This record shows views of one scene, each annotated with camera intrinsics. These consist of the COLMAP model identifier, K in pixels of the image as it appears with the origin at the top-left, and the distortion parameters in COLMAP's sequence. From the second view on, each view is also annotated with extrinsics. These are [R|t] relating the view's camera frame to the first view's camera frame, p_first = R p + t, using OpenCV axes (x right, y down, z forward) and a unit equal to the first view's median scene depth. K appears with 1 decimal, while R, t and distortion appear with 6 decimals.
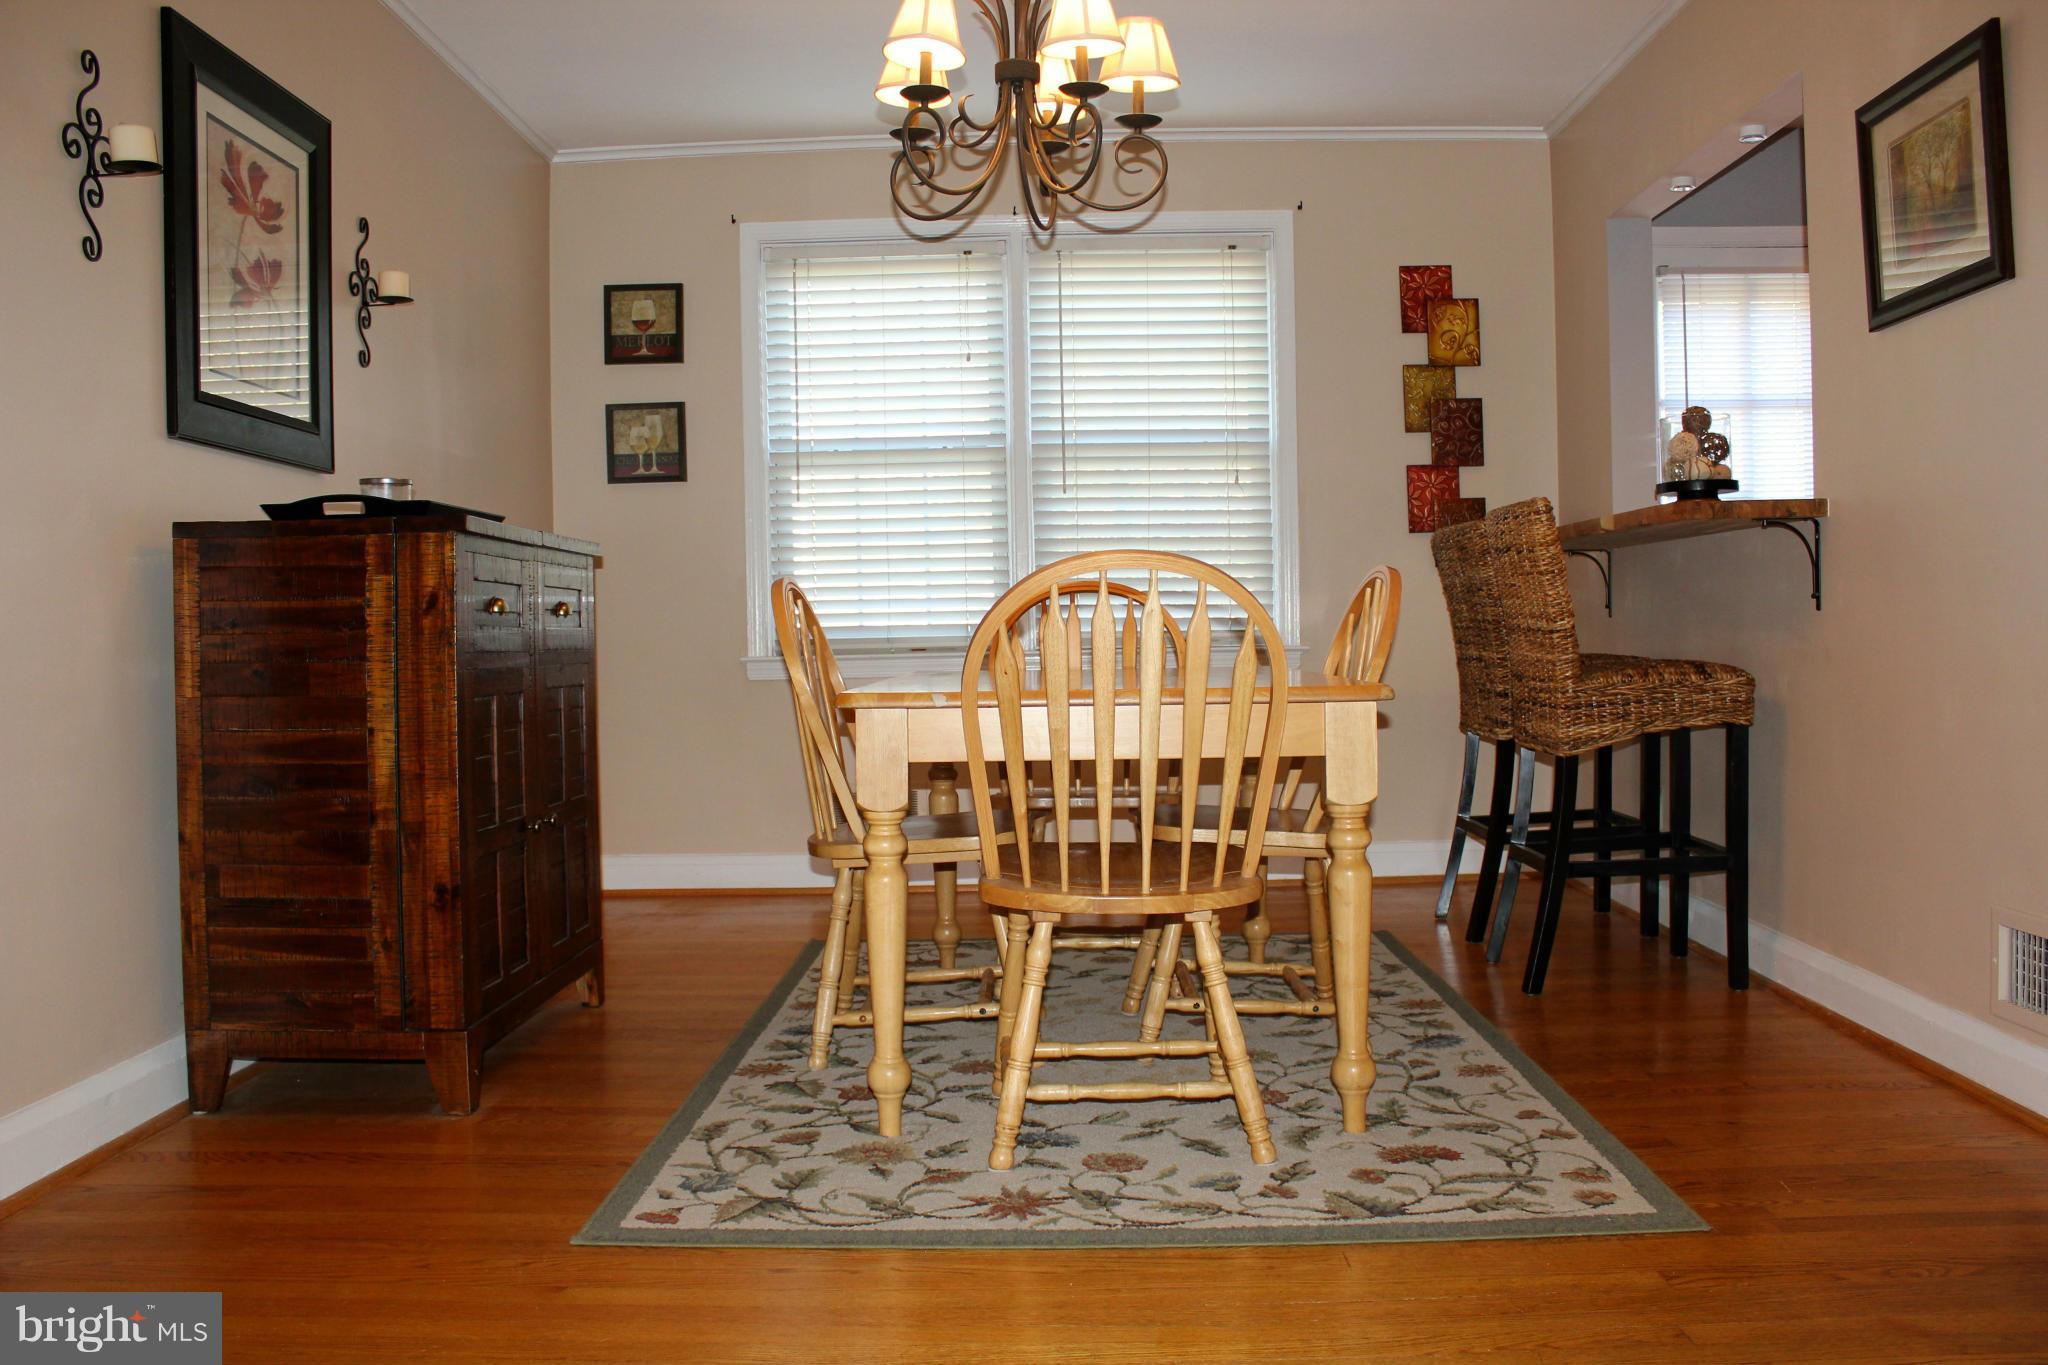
lens RADIAL K [[1702.1, 0, 1003.1], [0, 1702.1, 686.5], [0, 0, 1]] dist [-0.169457, 0.146982]
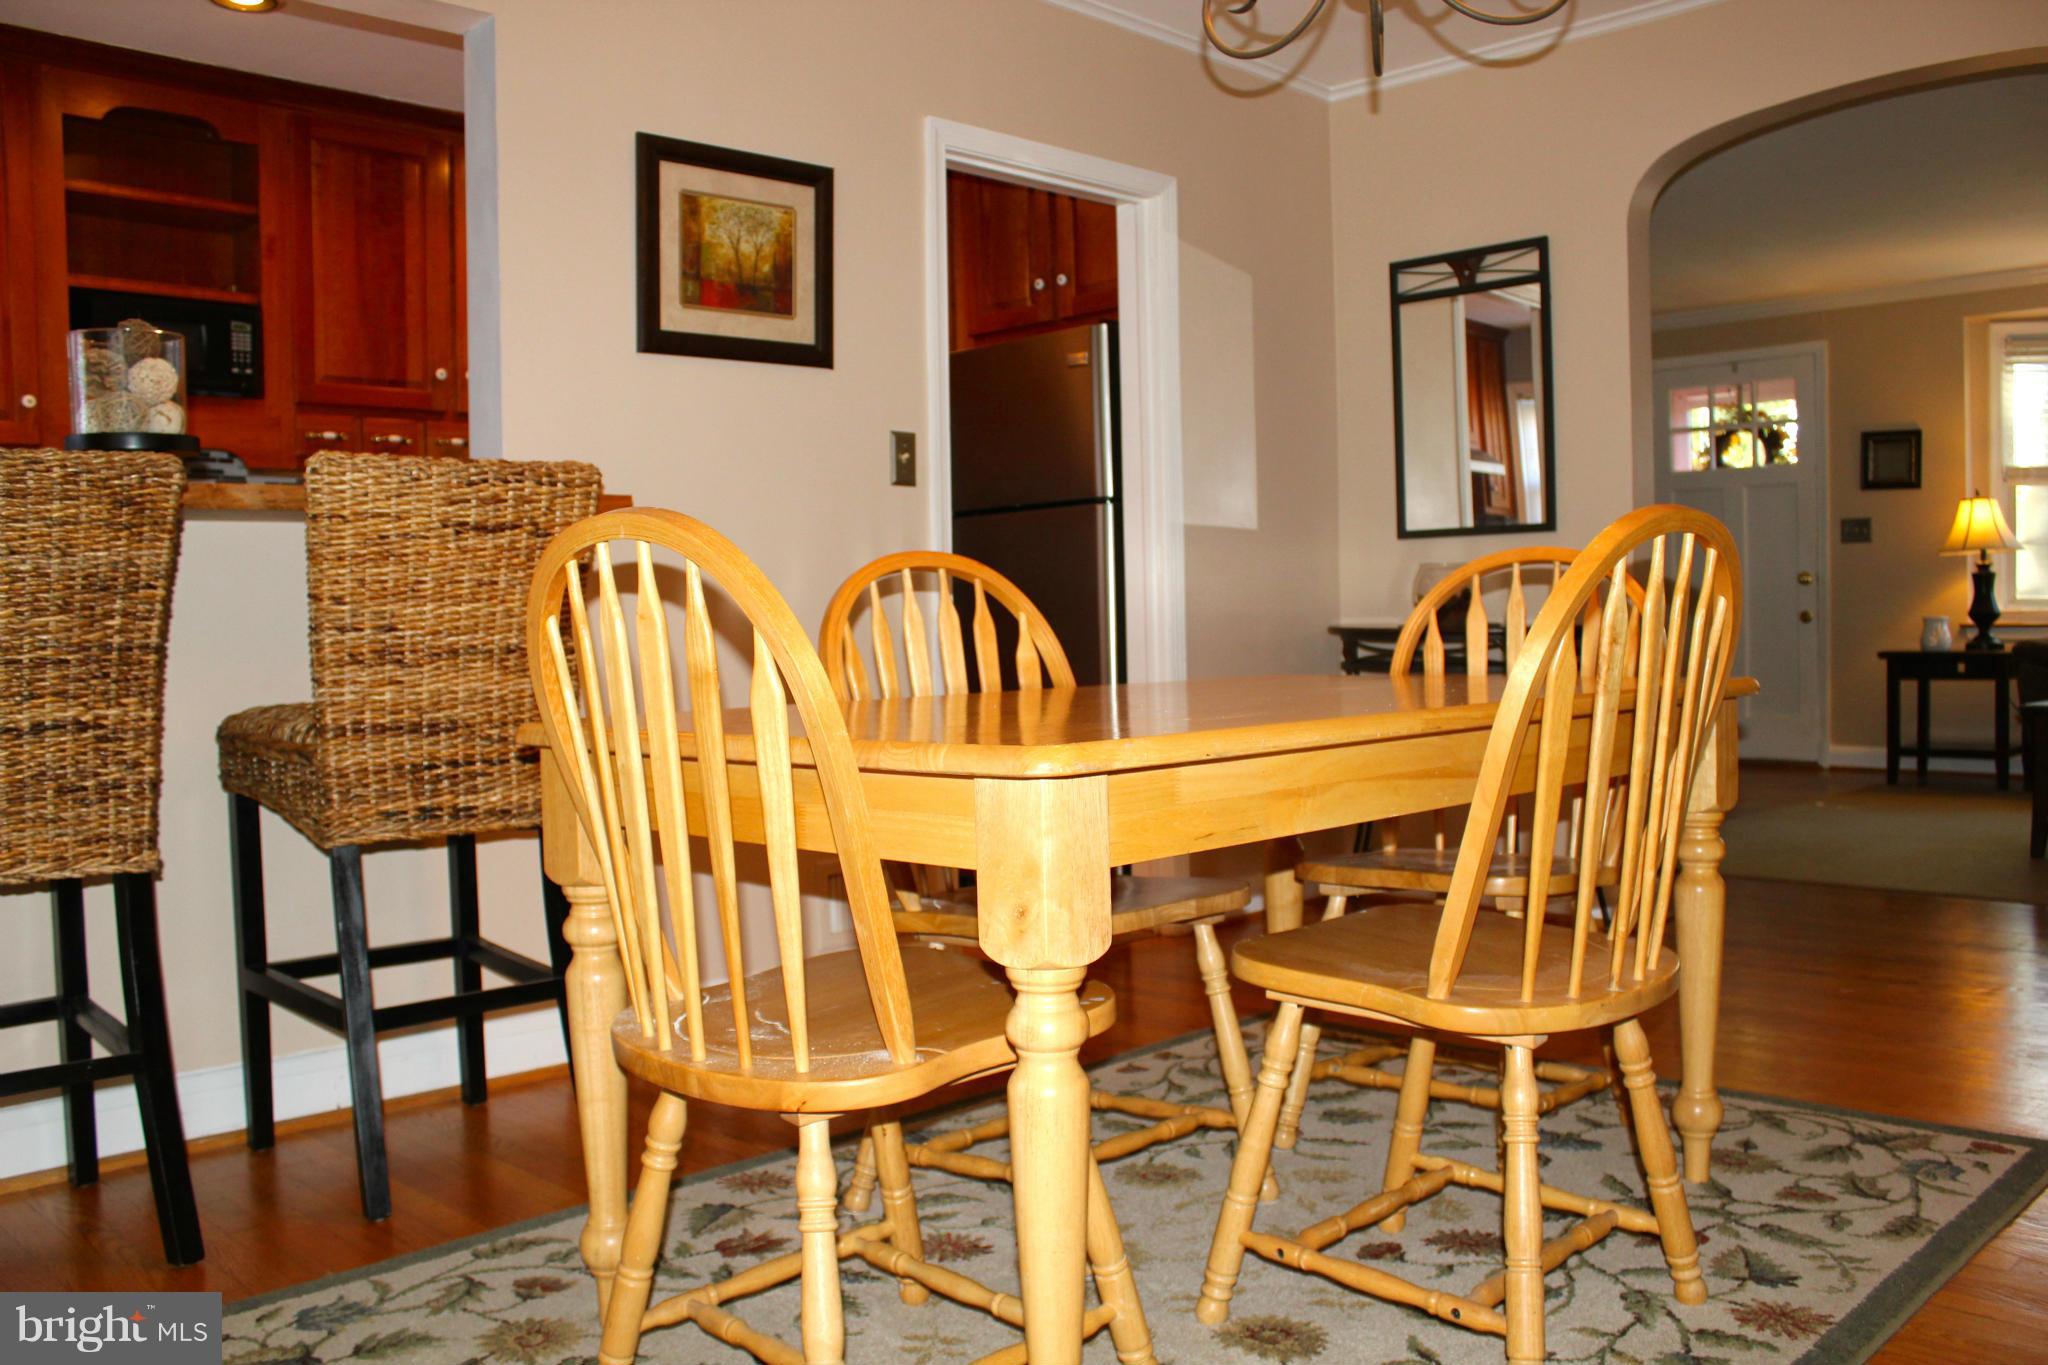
lens RADIAL K [[1702.1, 0, 1032.1], [0, 1702.1, 688.2], [0, 0, 1]] dist [-0.169457, 0.146982]
pose [[-0.727202, 0.006348, 0.686394, -0.376683], [0.057177, 0.997042, 0.051356, -0.052406], [-0.684038, 0.076592, -0.725414, 1.701082]]
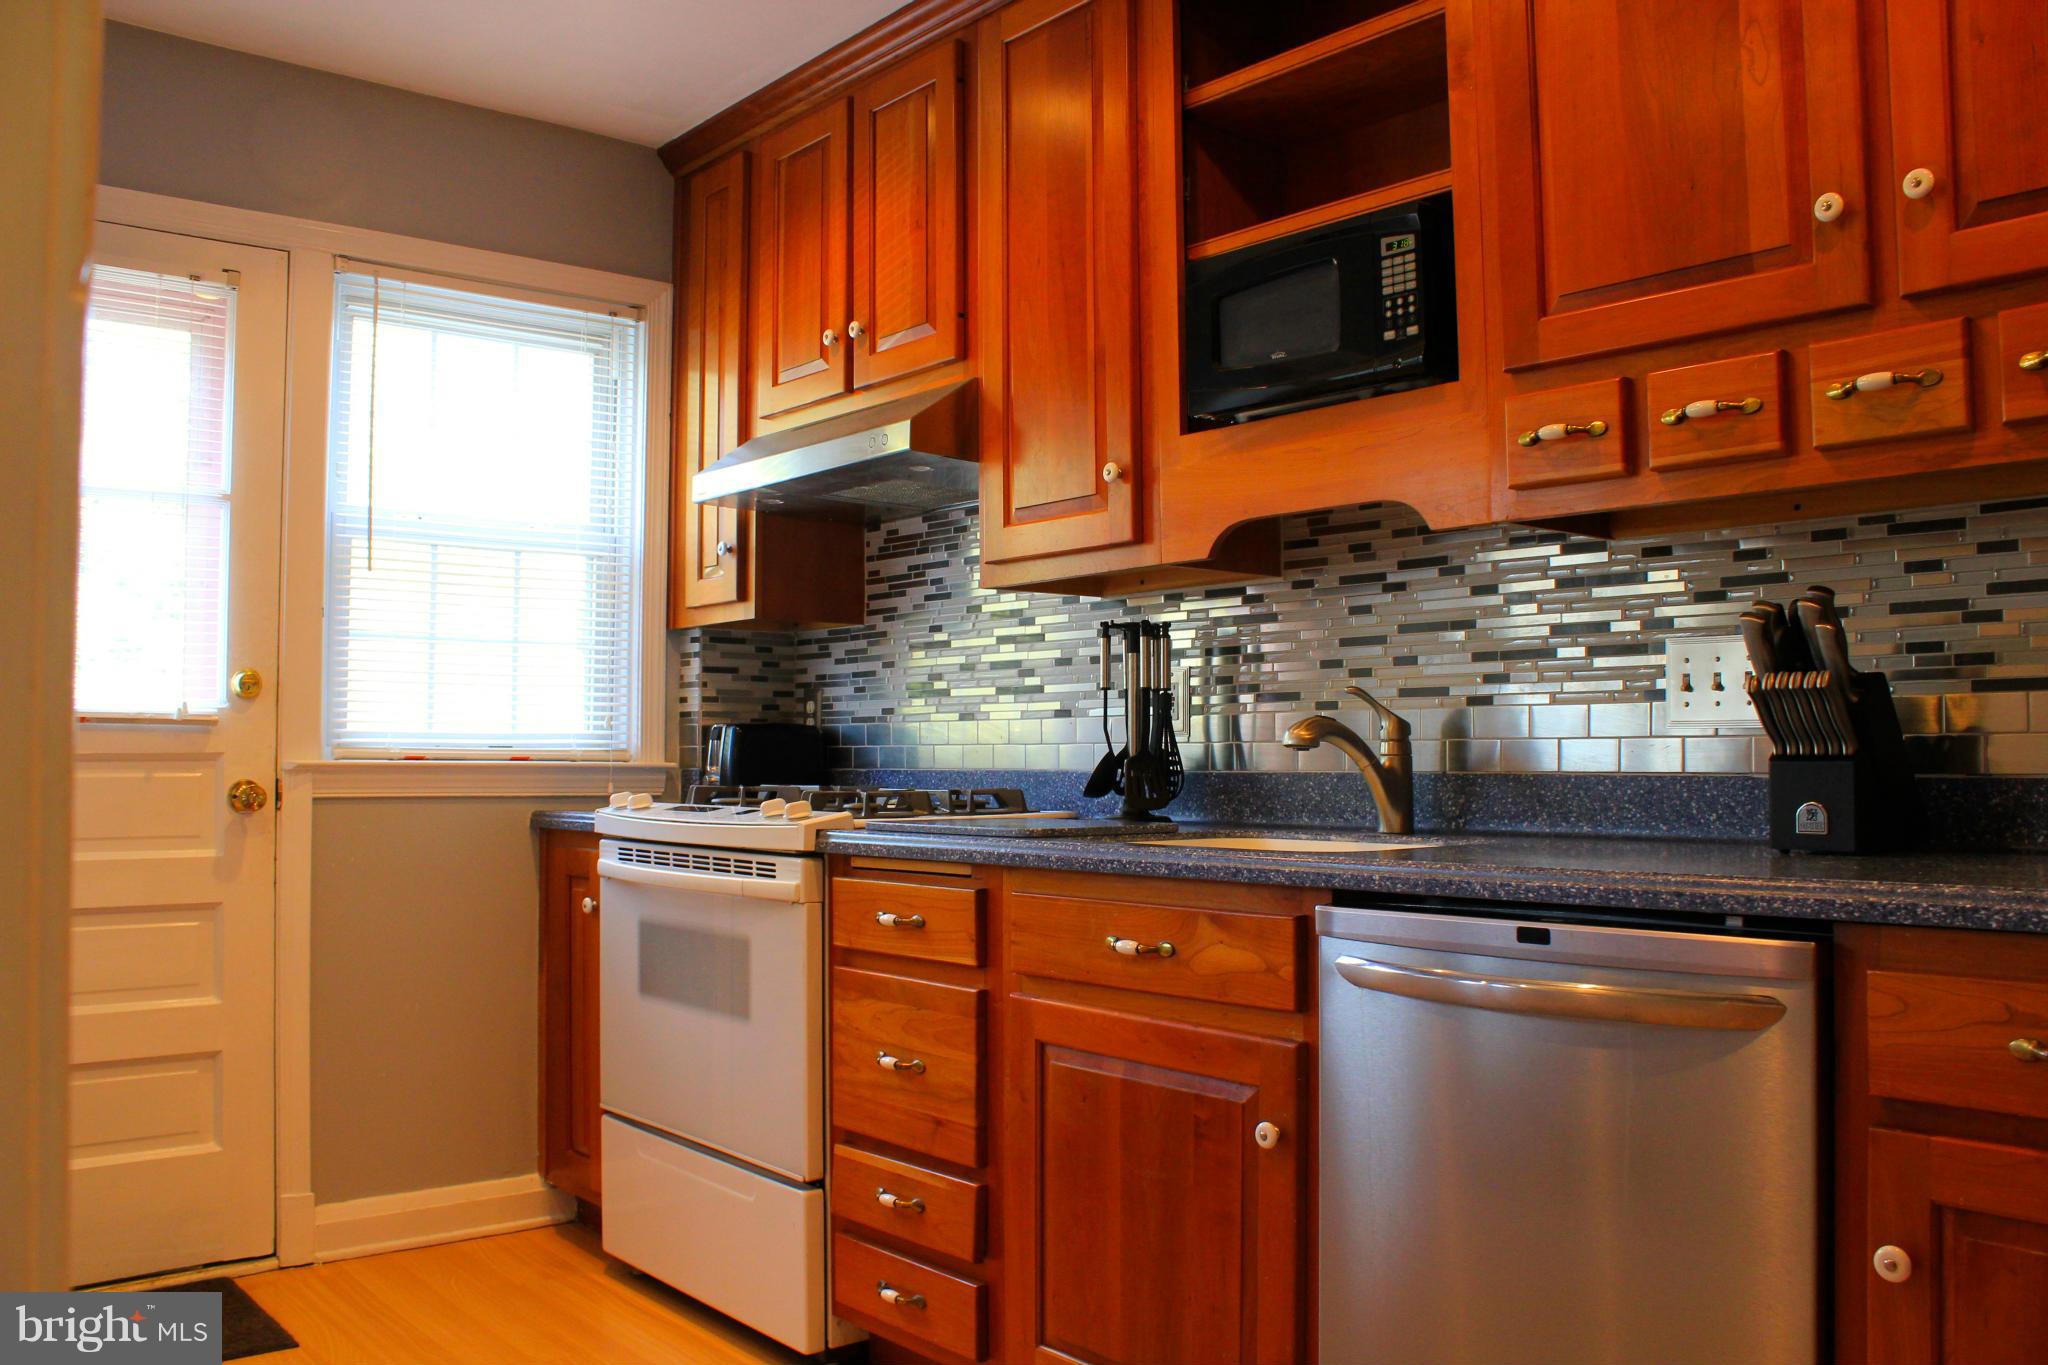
lens RADIAL K [[1702.1, 0, 1023.7], [0, 1702.1, 681.5], [0, 0, 1]] dist [-0.169457, 0.146982]
pose [[0.745606, 0.047969, 0.664658, 0.578579], [0.006768, 0.996809, -0.079532, -0.095216], [-0.666353, 0.063798, 0.742902, 0.642874]]
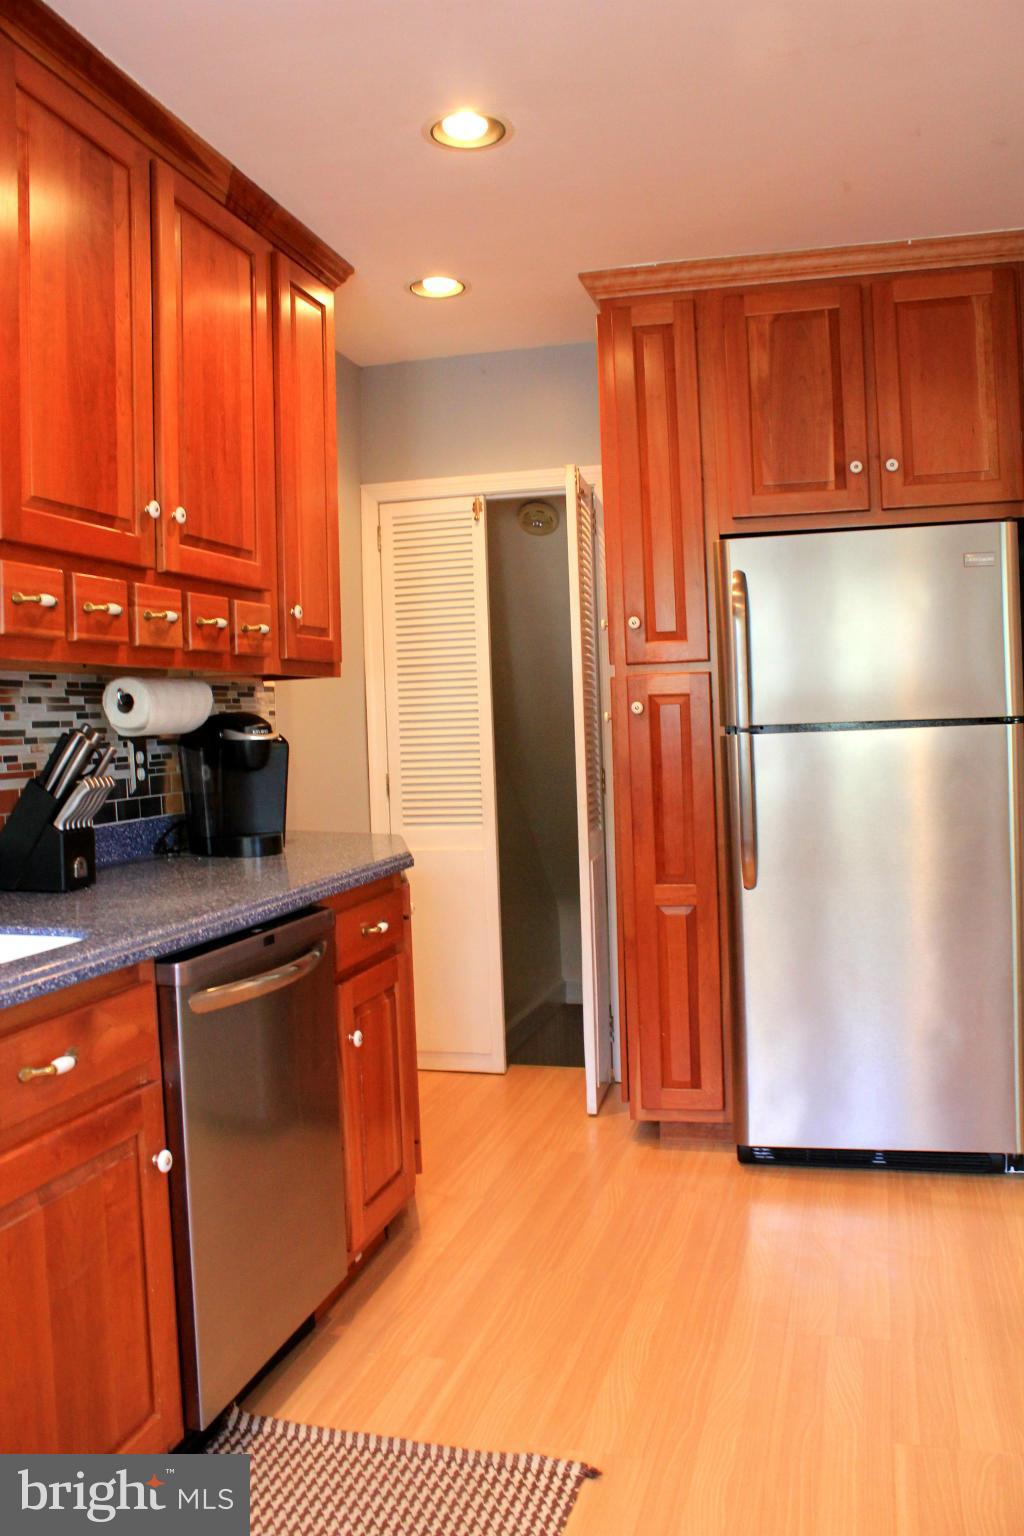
lens RADIAL K [[1276.6, 0, 519.4], [0, 1276.6, 755.9], [0, 0, 1]] dist [-0.169457, 0.146982]
pose [[-0.969683, 0.043353, 0.240488, 0.776600], [0.057877, 0.996881, 0.053659, -0.186322], [-0.237412, 0.065951, -0.969168, 1.604383]]
